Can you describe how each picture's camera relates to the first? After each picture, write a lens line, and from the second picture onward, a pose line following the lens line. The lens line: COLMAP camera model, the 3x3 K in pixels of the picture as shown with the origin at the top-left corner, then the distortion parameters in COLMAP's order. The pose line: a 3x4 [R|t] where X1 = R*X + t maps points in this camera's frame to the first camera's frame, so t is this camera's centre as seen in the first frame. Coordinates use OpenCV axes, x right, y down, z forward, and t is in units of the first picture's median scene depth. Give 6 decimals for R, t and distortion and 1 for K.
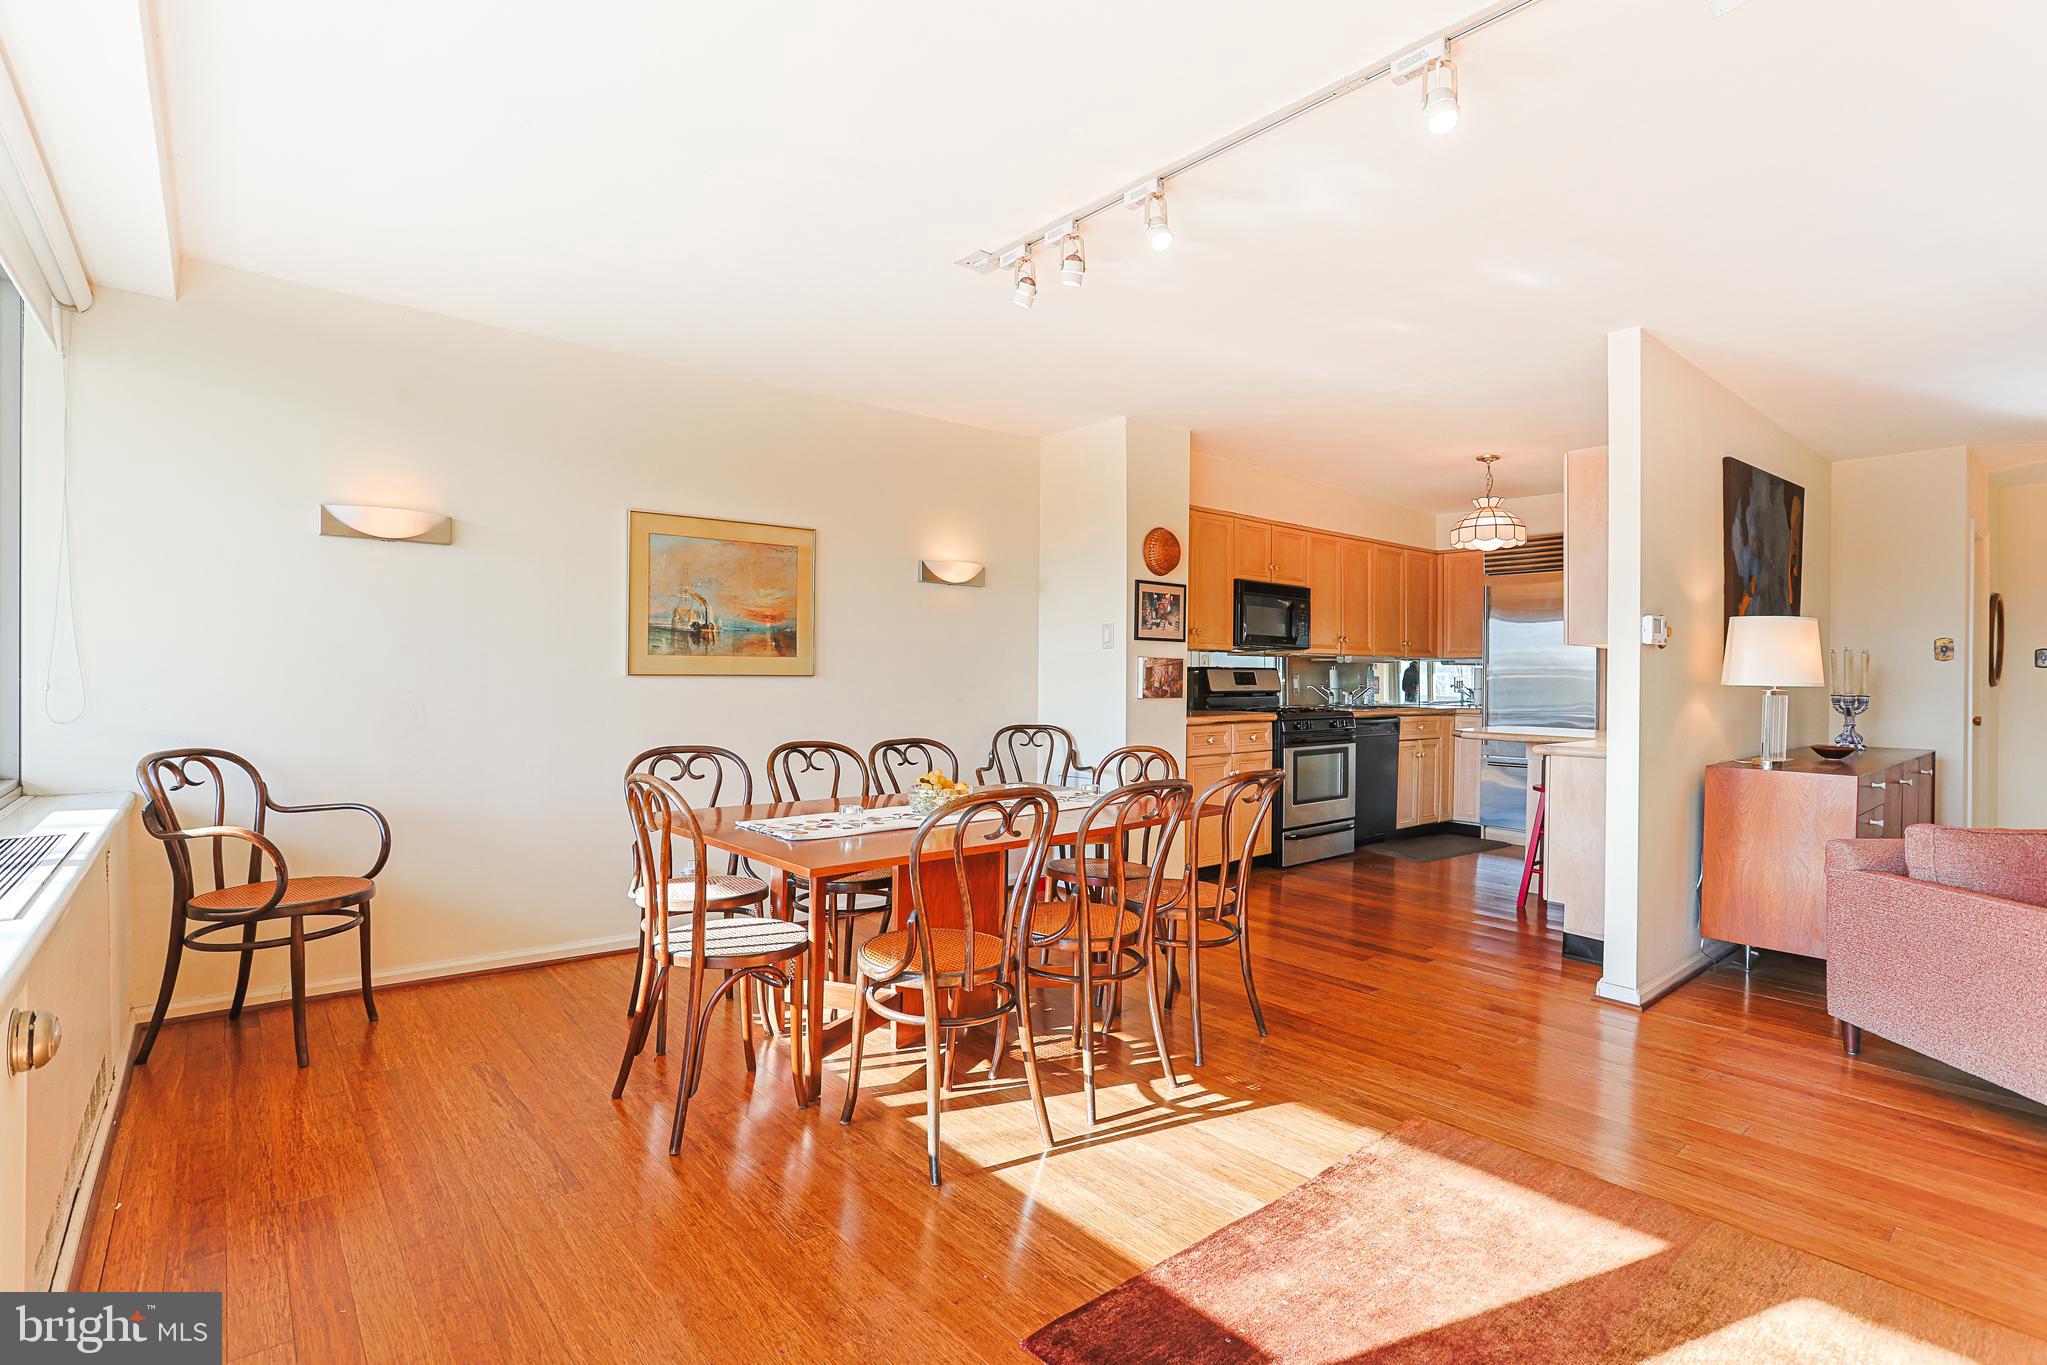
lens RADIAL K [[982.5, 0, 1019.8], [0, 982.5, 676.5], [0, 0, 1]] dist [-0.064643, 0.032684]
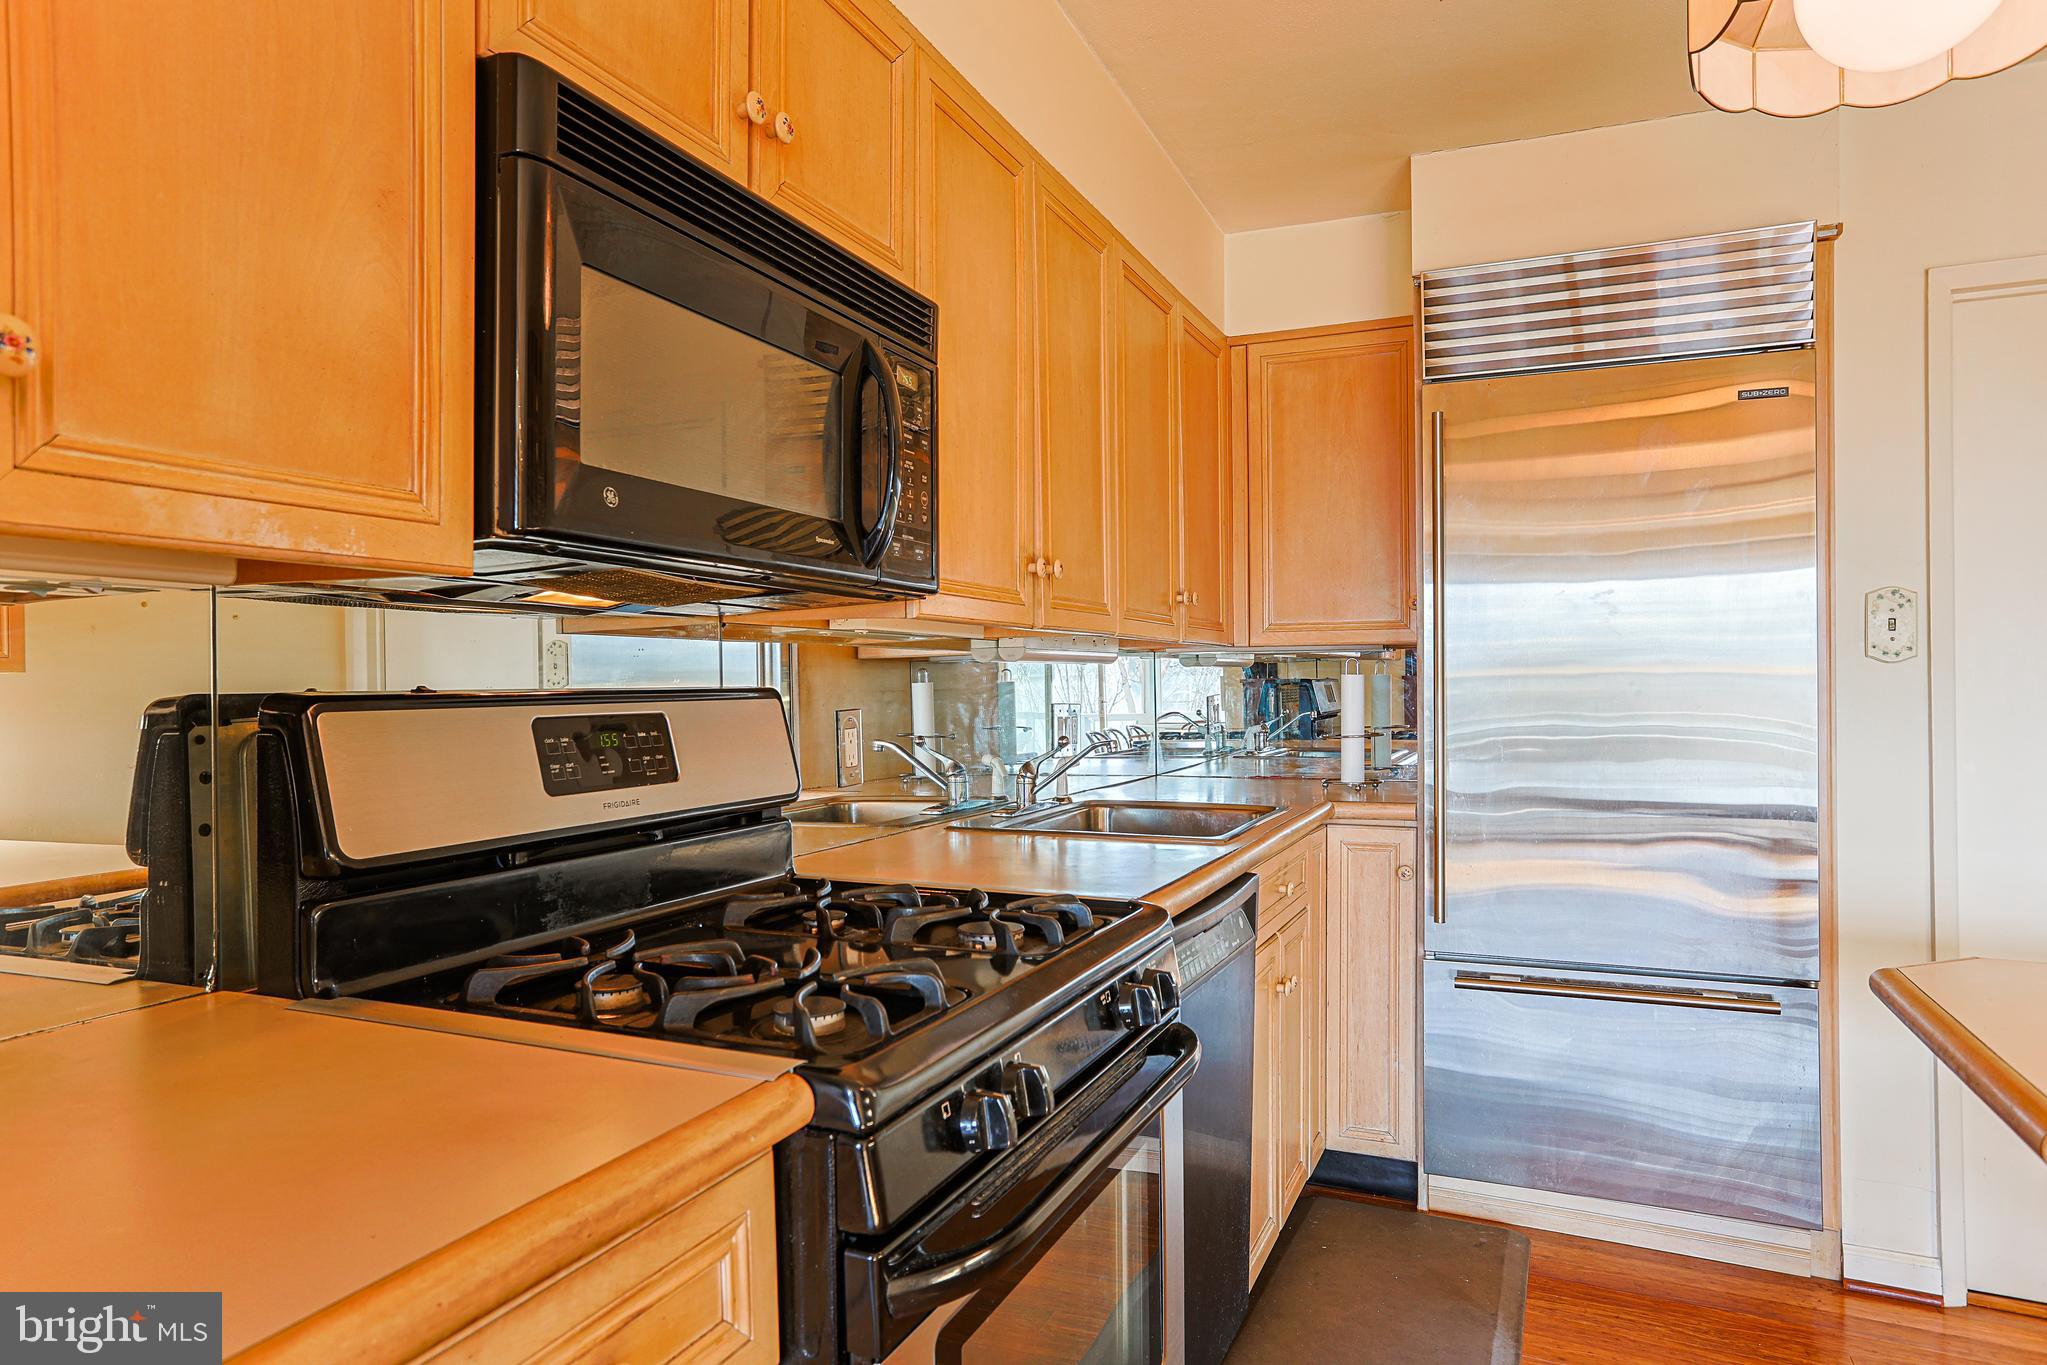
lens RADIAL K [[1247.0, 0, 1021.3], [0, 1247.0, 677.7], [0, 0, 1]] dist [-0.053588, 0.060144]
pose [[0.891150, -0.010925, 0.453577, 0.298566], [0.012662, 0.999920, -0.000791, -0.016083], [-0.453532, 0.006448, 0.891217, 1.171666]]
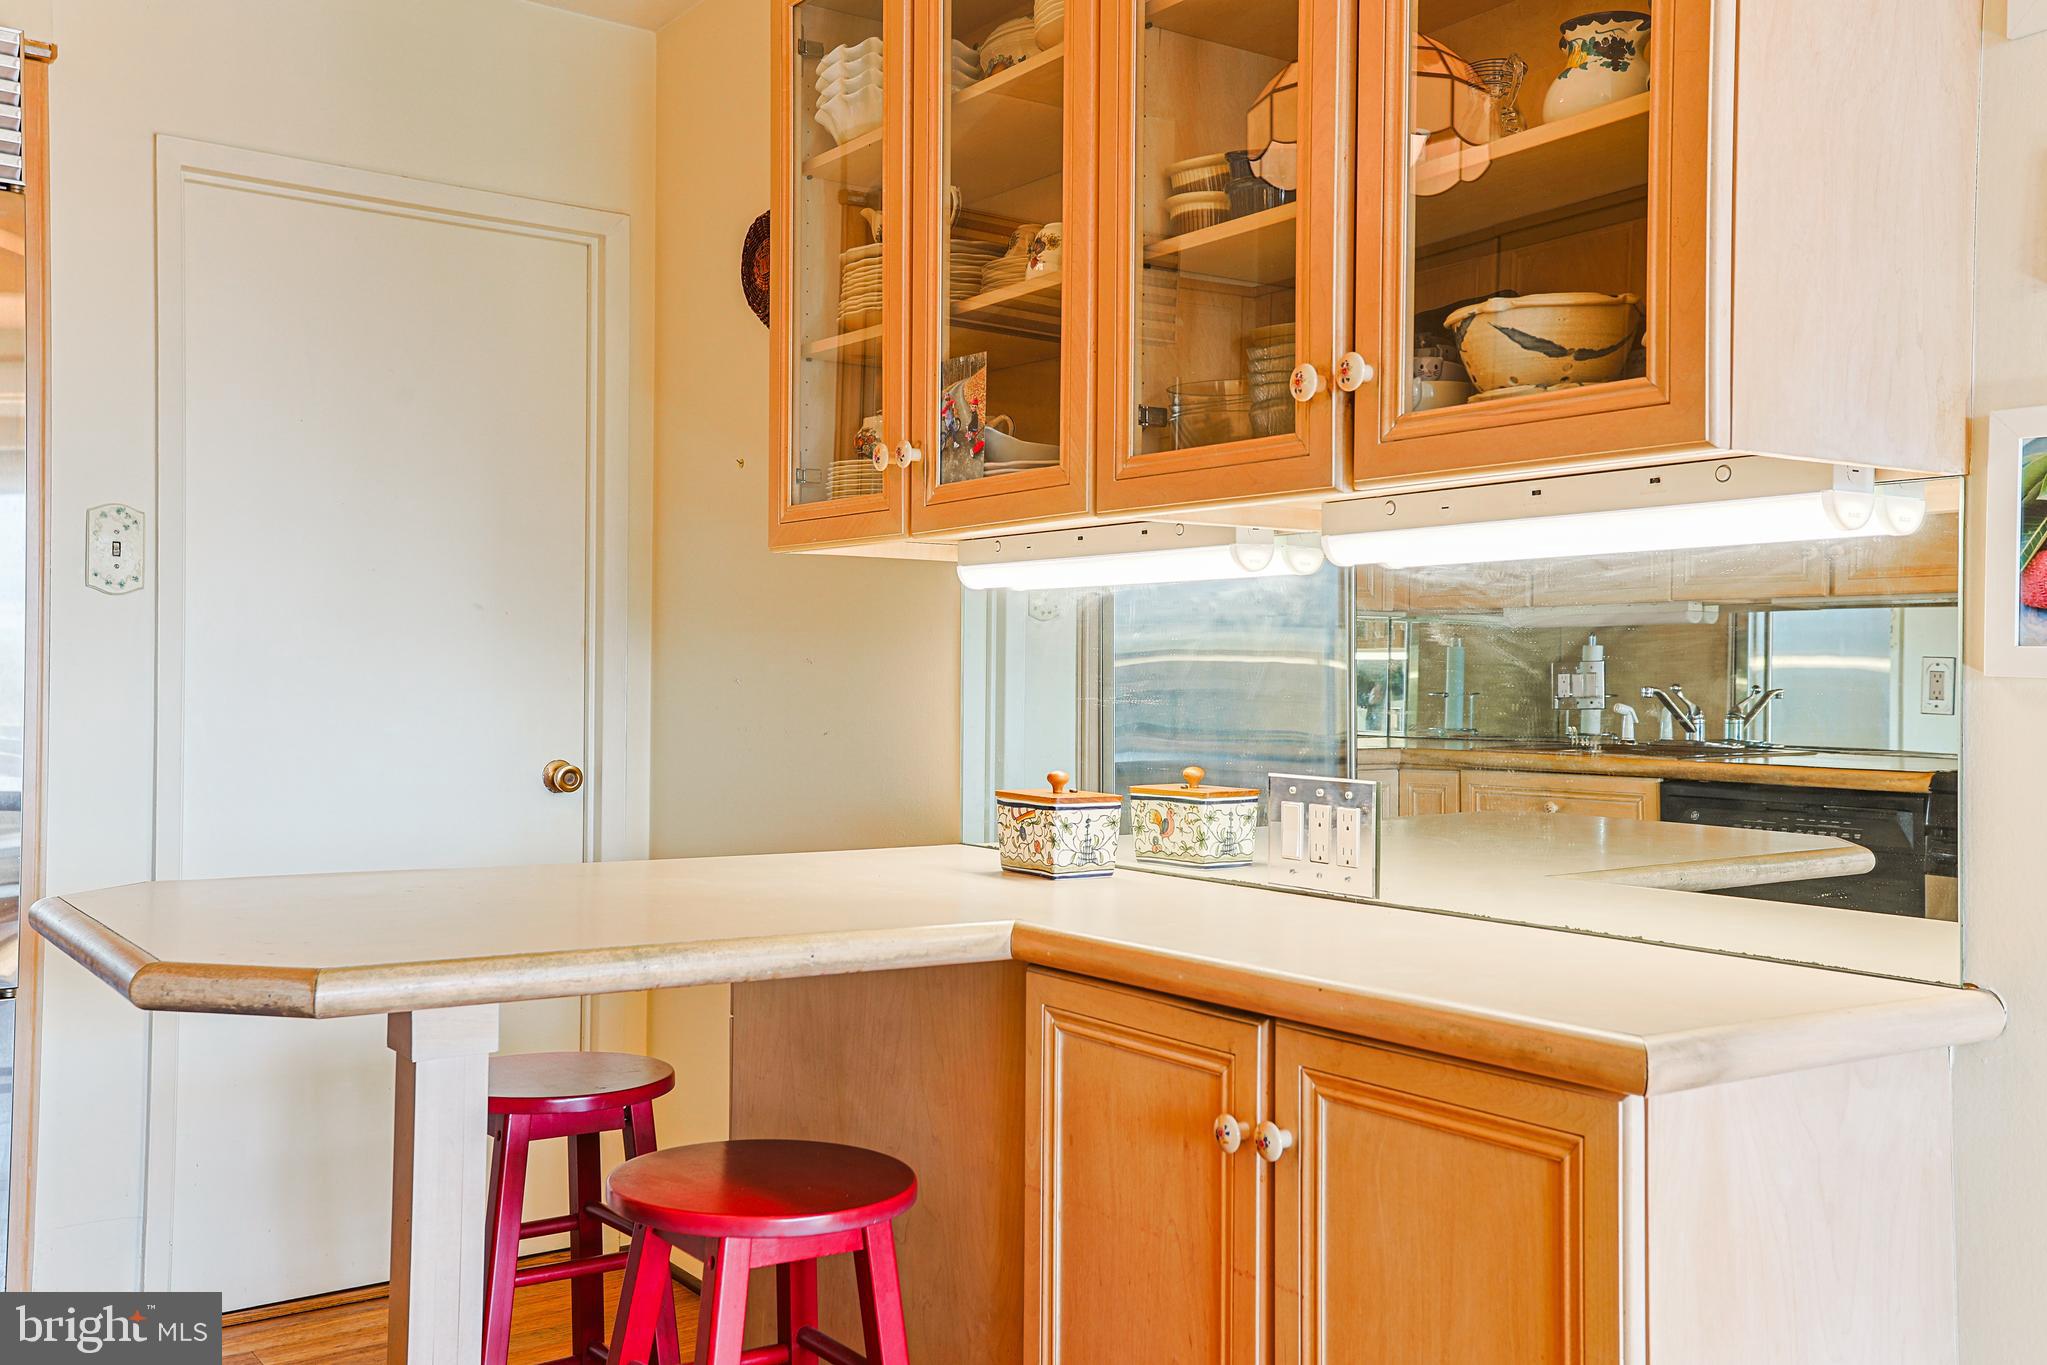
lens RADIAL K [[1884.4, 0, 1023.5], [0, 1884.4, 682.5], [0, 0, 1]] dist [0.015806, 0.134785]
pose [[0.083050, -0.007245, 0.996519, 0.204466], [-0.008264, 0.999934, 0.007958, 0.008303], [-0.996511, -0.008897, 0.082985, 1.079814]]
